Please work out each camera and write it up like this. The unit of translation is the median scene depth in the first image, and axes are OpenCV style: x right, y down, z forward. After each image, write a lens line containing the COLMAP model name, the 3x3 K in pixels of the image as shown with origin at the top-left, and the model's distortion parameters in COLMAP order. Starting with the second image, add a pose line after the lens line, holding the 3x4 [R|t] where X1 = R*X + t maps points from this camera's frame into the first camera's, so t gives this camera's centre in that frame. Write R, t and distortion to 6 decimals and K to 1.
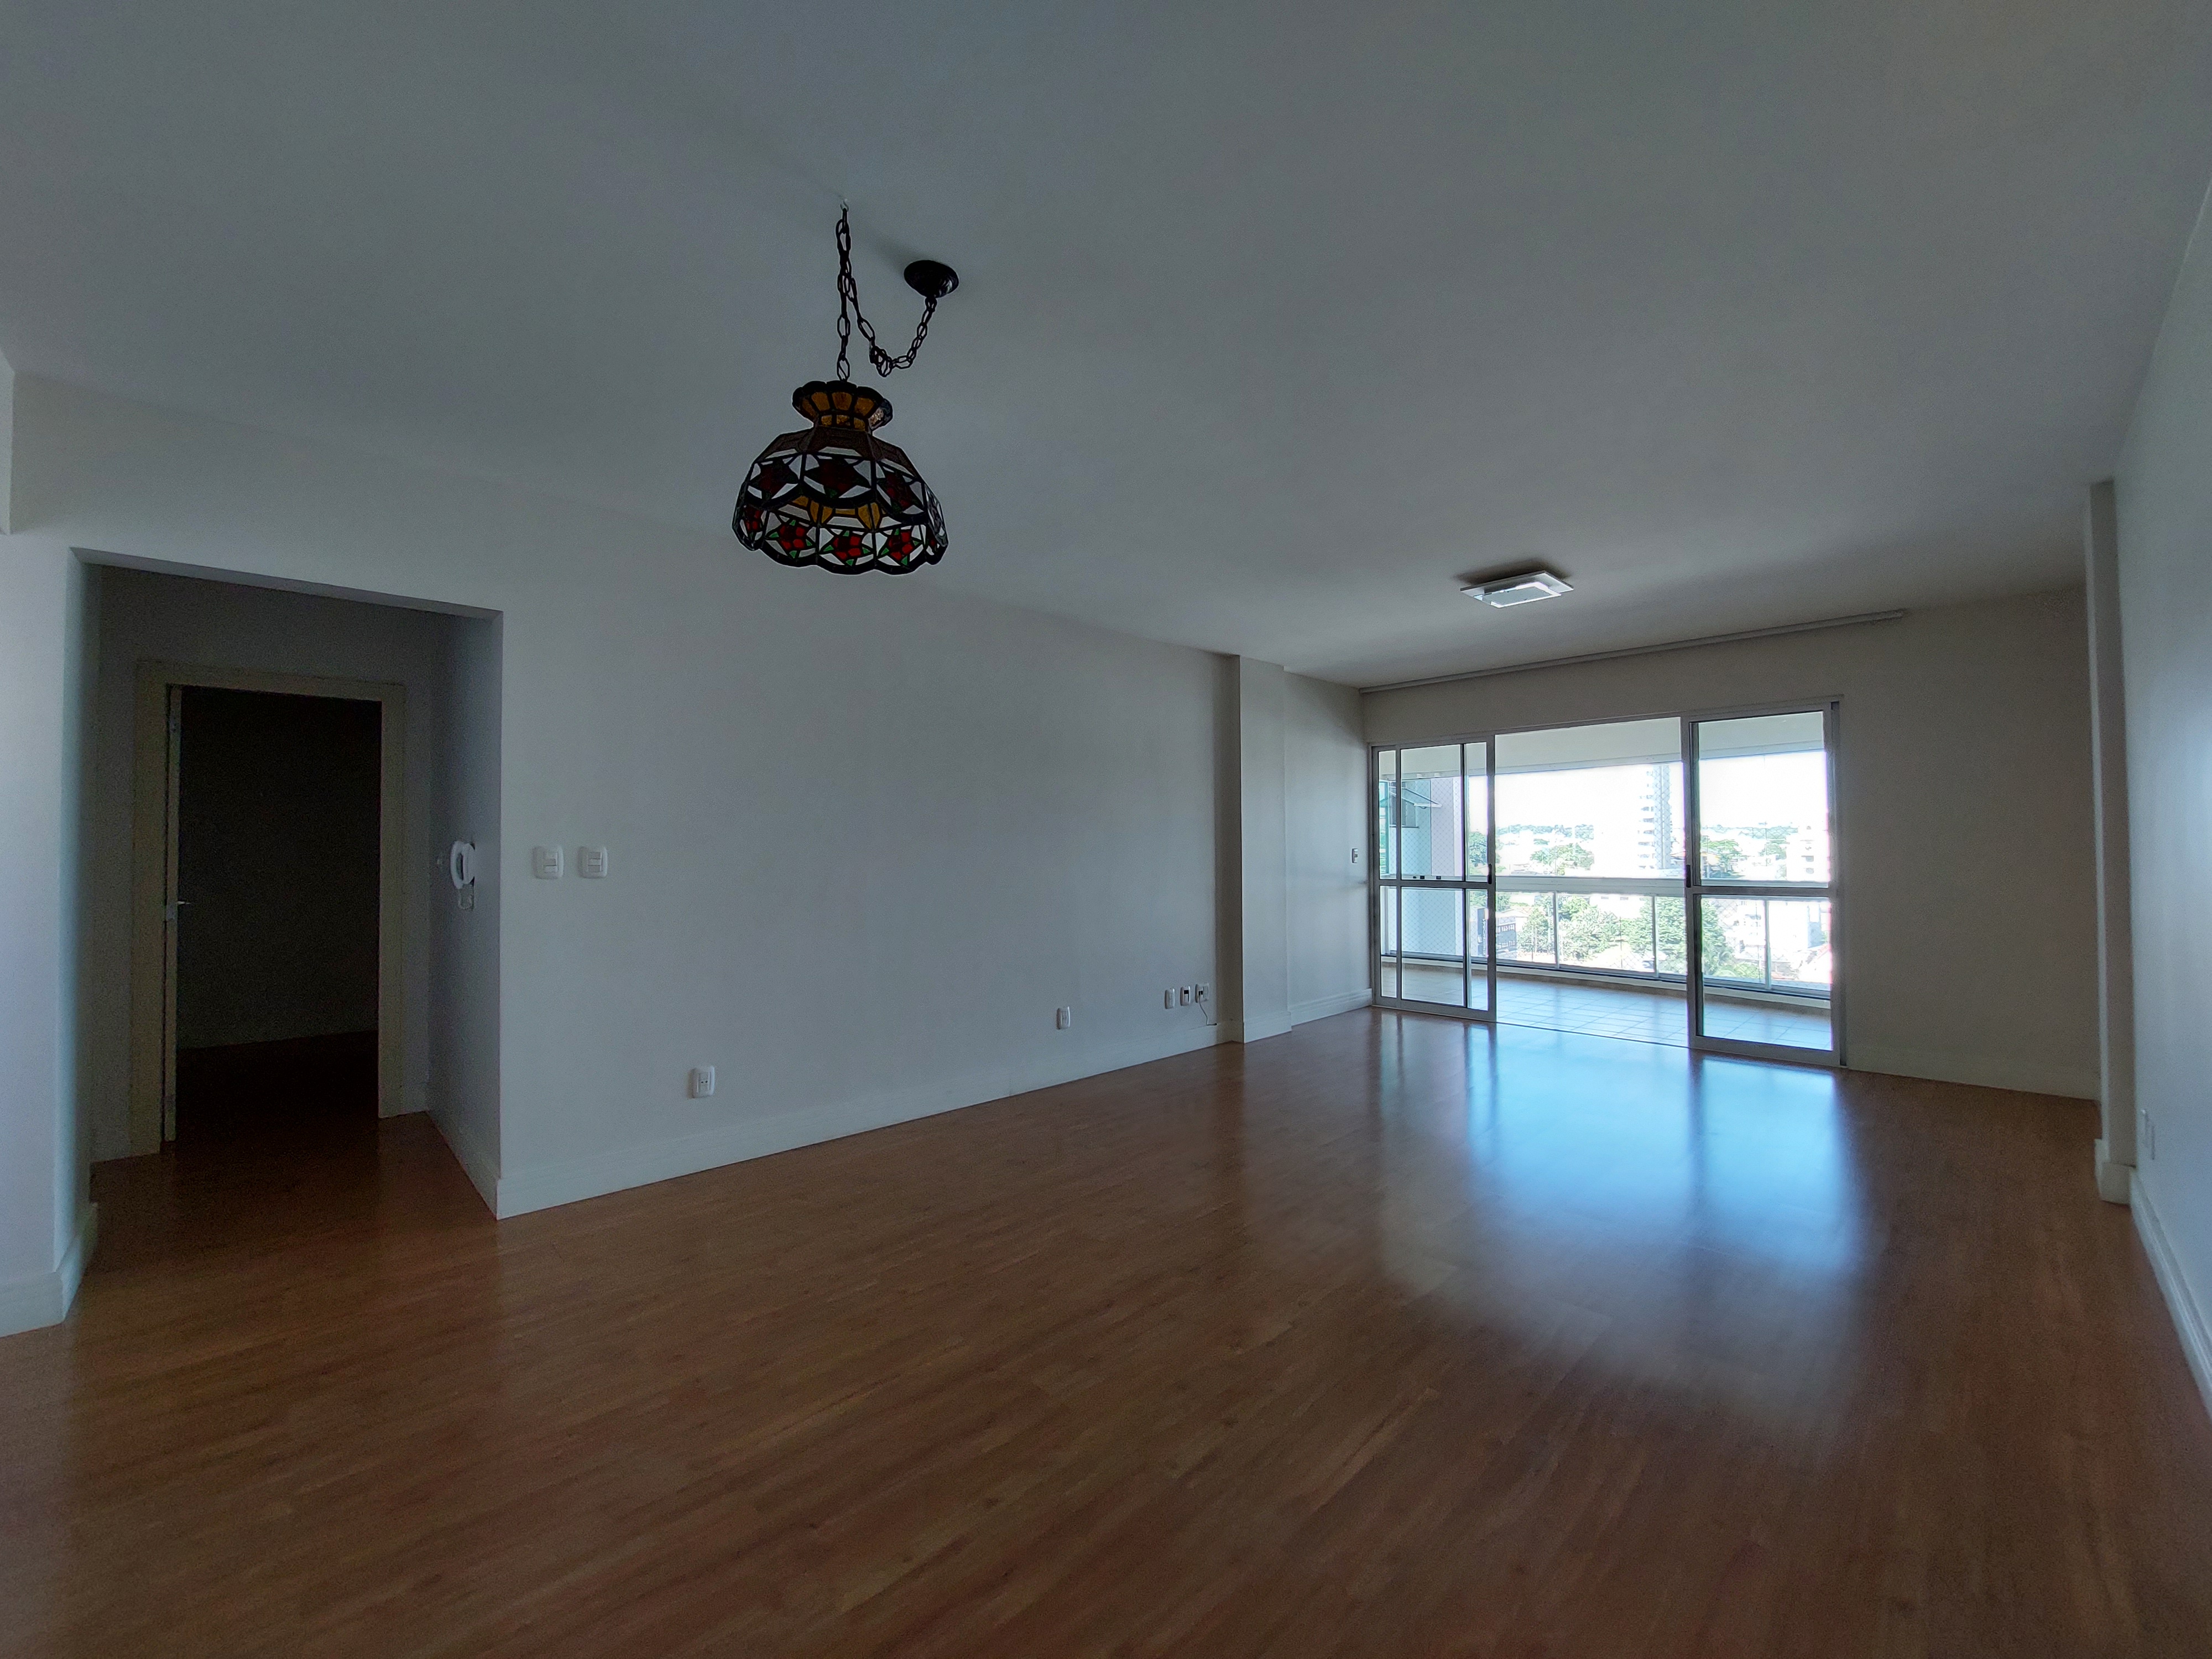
lens RADIAL K [[872.8, 0, 1082.1], [0, 872.8, 830.2], [0, 0, 1]] dist [-0.006904, -0.000139]
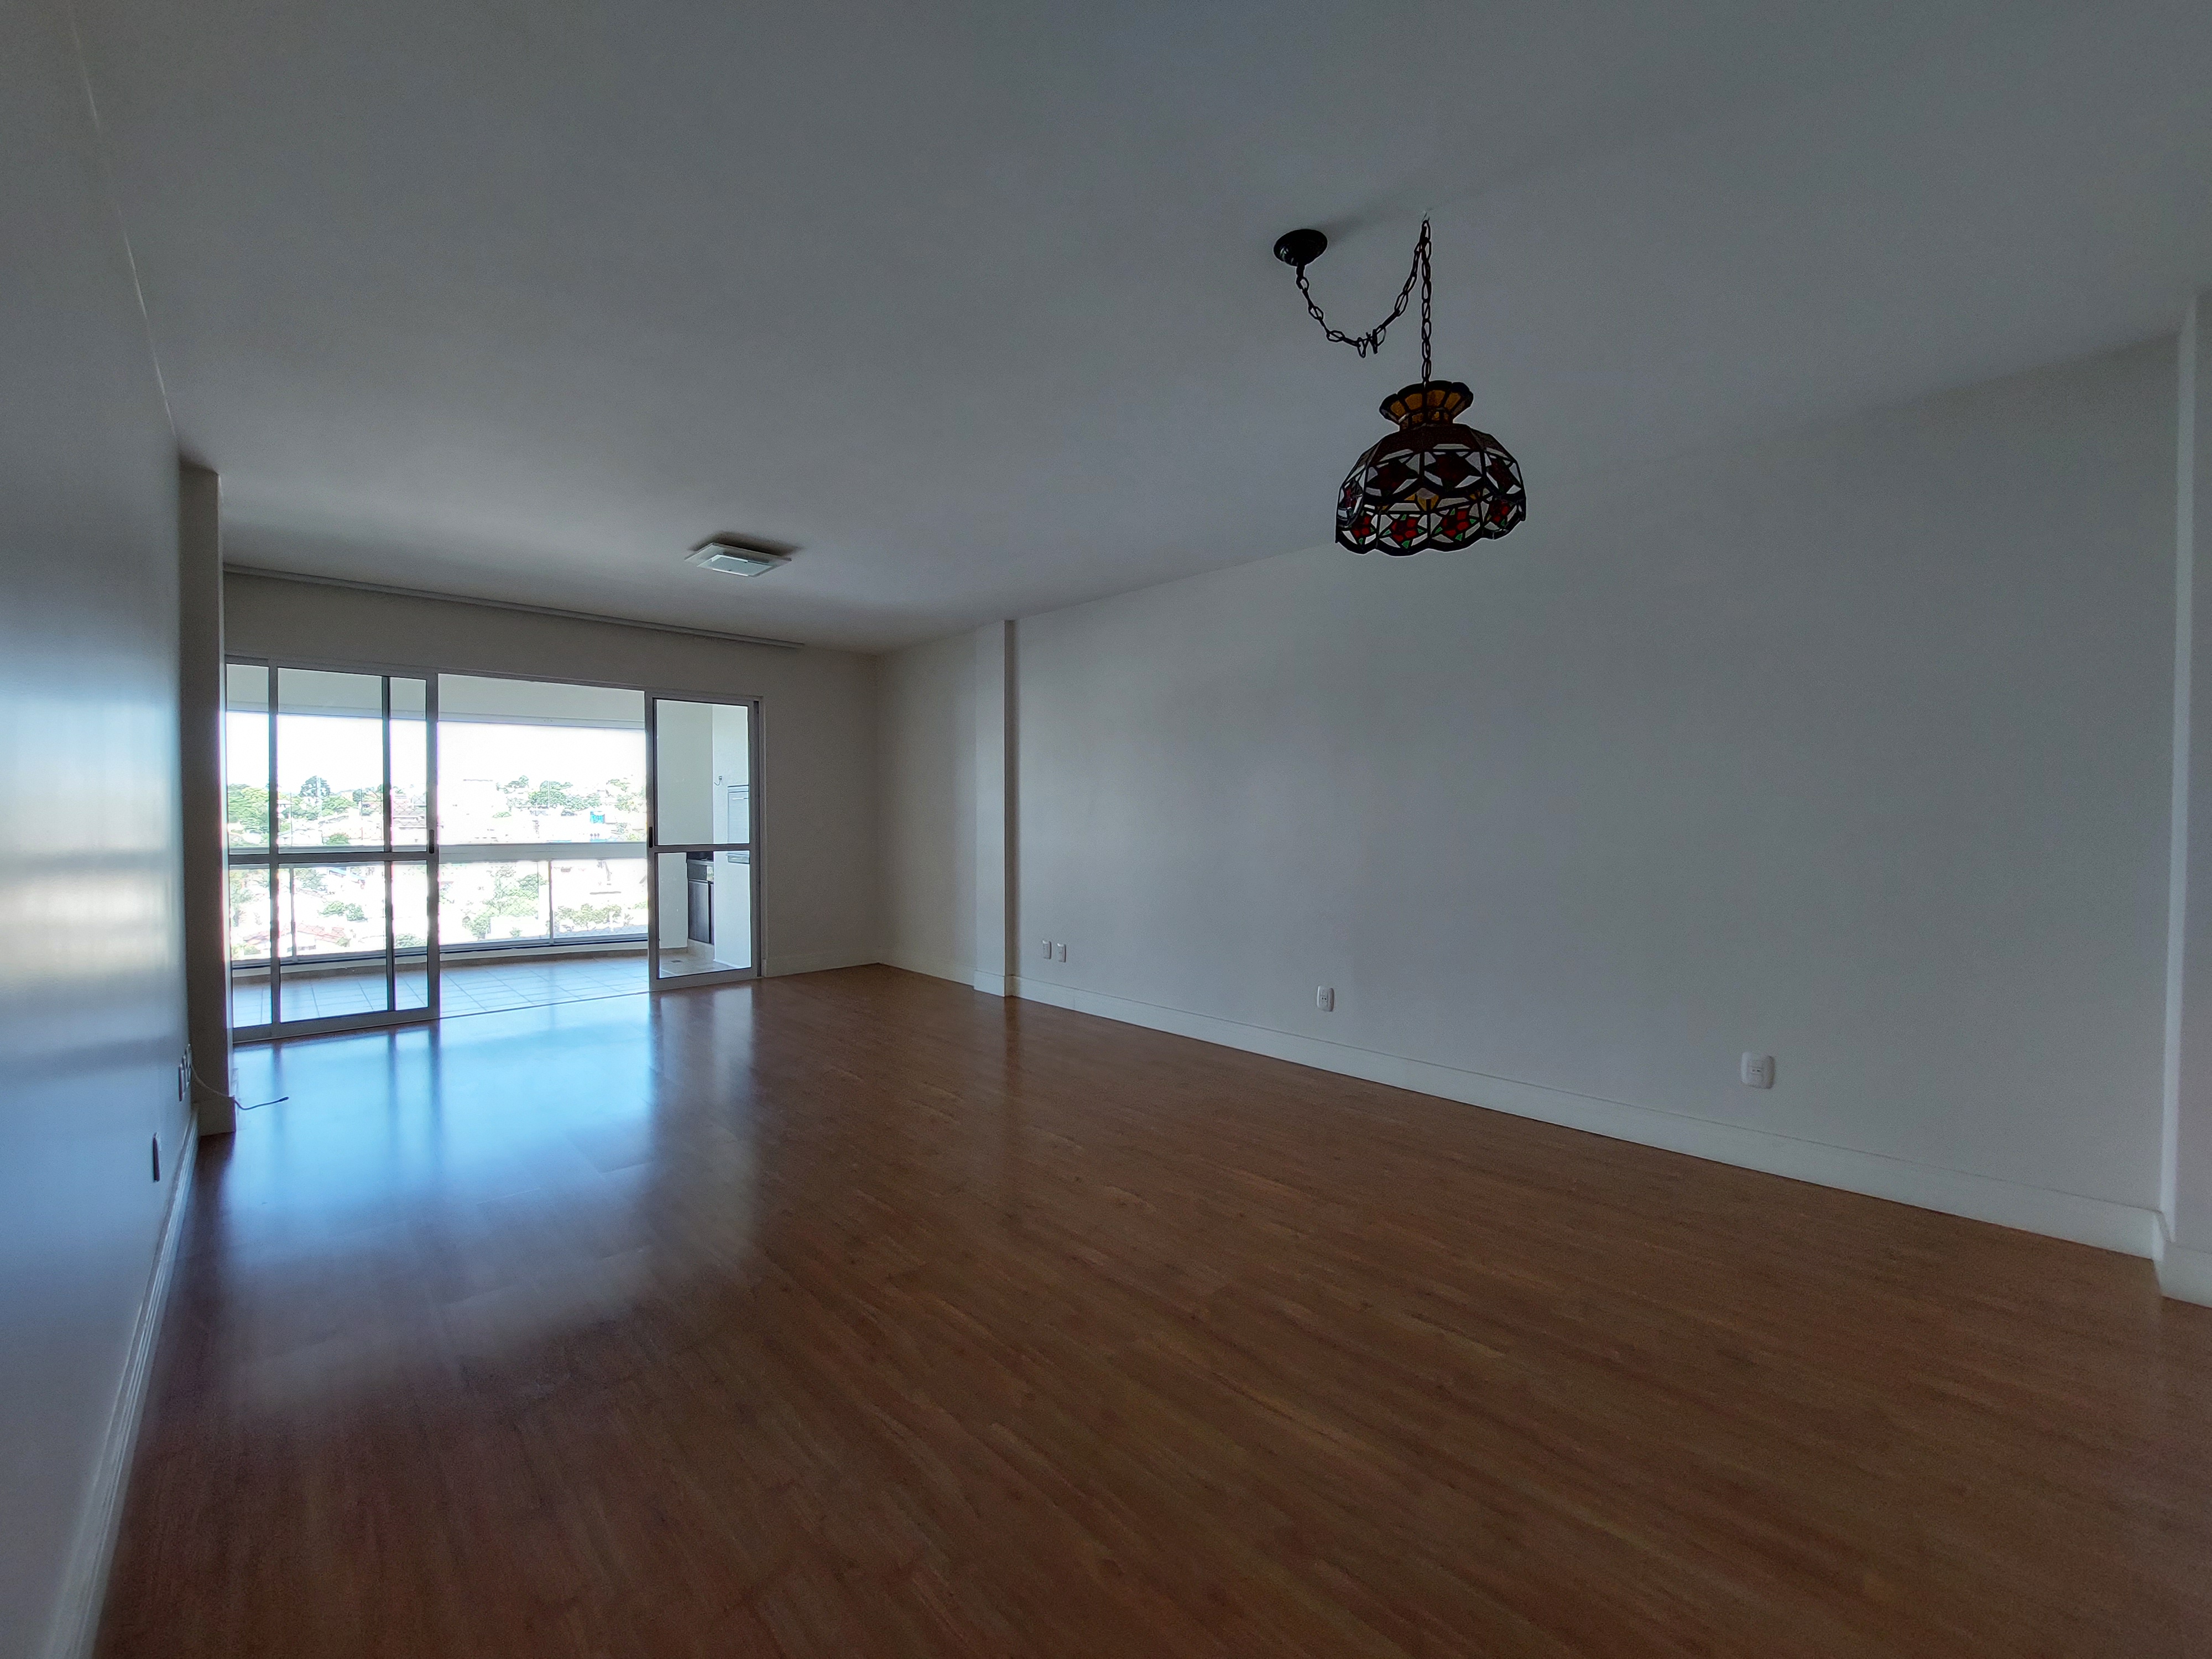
lens RADIAL K [[886.6, 0, 1106.0], [0, 886.6, 829.5], [0, 0, 1]] dist [0.000098, 0.000050]
pose [[-0.005655, -0.010240, 0.999932, -0.432872], [-0.025374, 0.999627, 0.010094, 0.016764], [-0.999662, -0.025315, -0.005912, 0.429641]]
